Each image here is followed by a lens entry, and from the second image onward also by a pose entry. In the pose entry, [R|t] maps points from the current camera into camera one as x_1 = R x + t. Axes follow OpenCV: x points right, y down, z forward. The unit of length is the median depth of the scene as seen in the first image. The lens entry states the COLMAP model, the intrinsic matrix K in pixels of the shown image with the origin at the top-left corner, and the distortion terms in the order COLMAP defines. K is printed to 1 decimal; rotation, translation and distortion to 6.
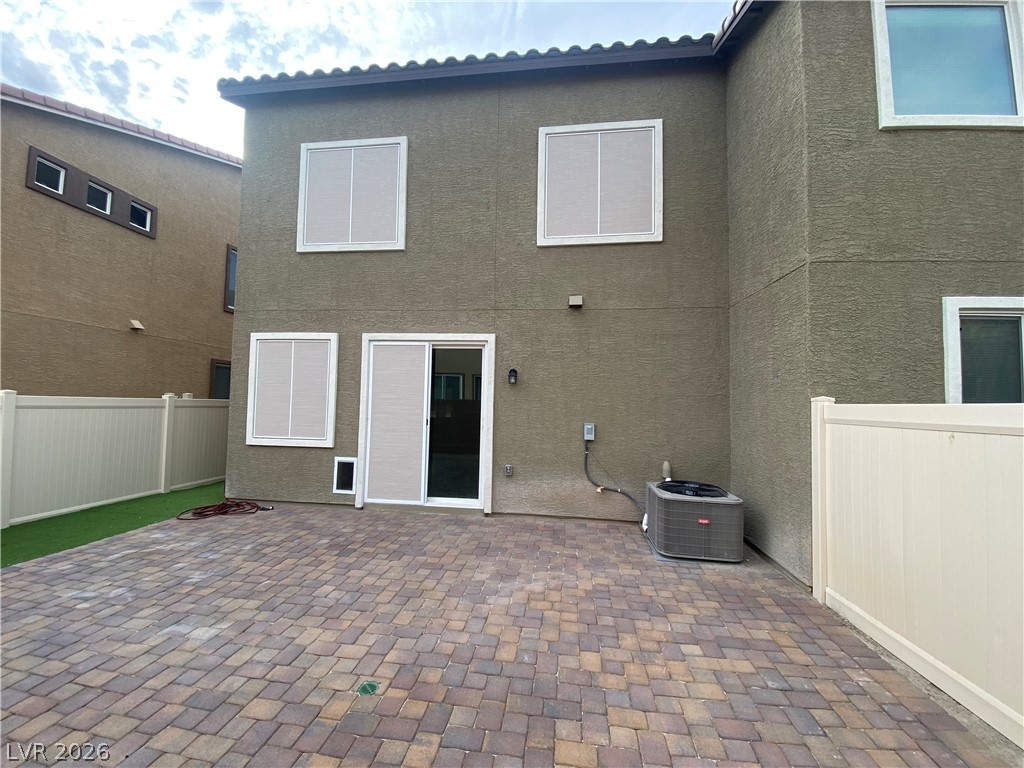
lens RADIAL K [[408.2, 0, 513.3], [0, 408.2, 380.0], [0, 0, 1]] dist [0.022636, -0.021844]
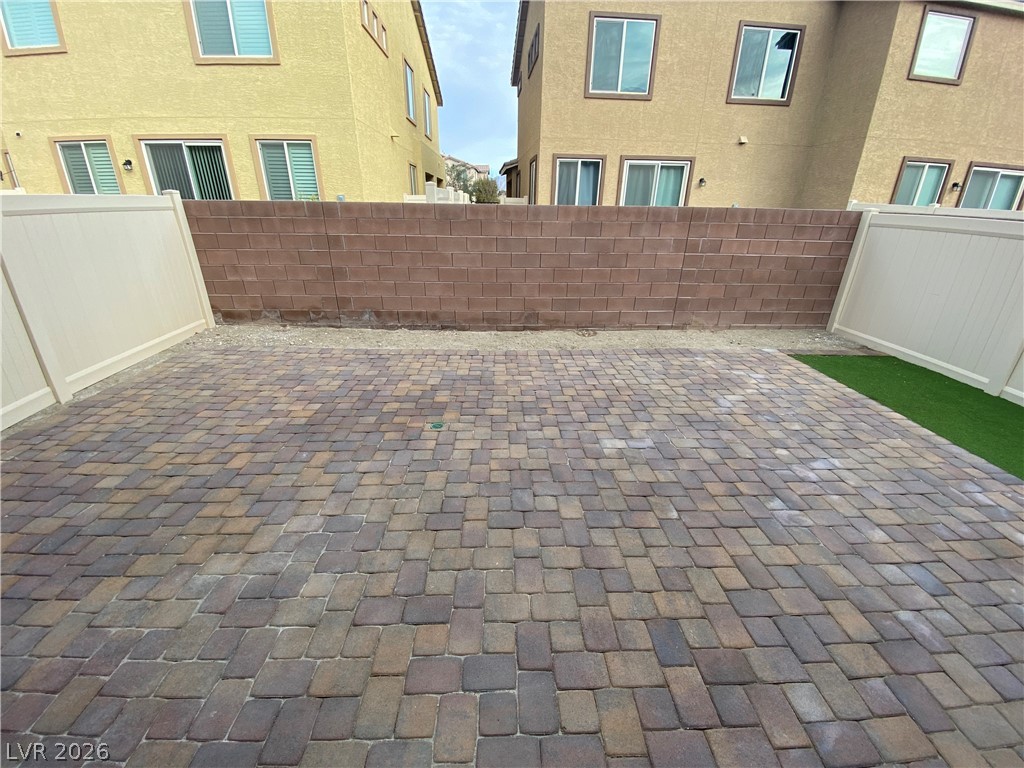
lens RADIAL K [[408.2, 0, 513.3], [0, 408.2, 380.0], [0, 0, 1]] dist [0.022636, -0.021844]
pose [[-0.985214, 0.031726, -0.168368, -0.284089], [-0.027748, 0.940186, 0.339530, 0.088666], [0.169069, 0.339182, -0.925403, 1.717299]]
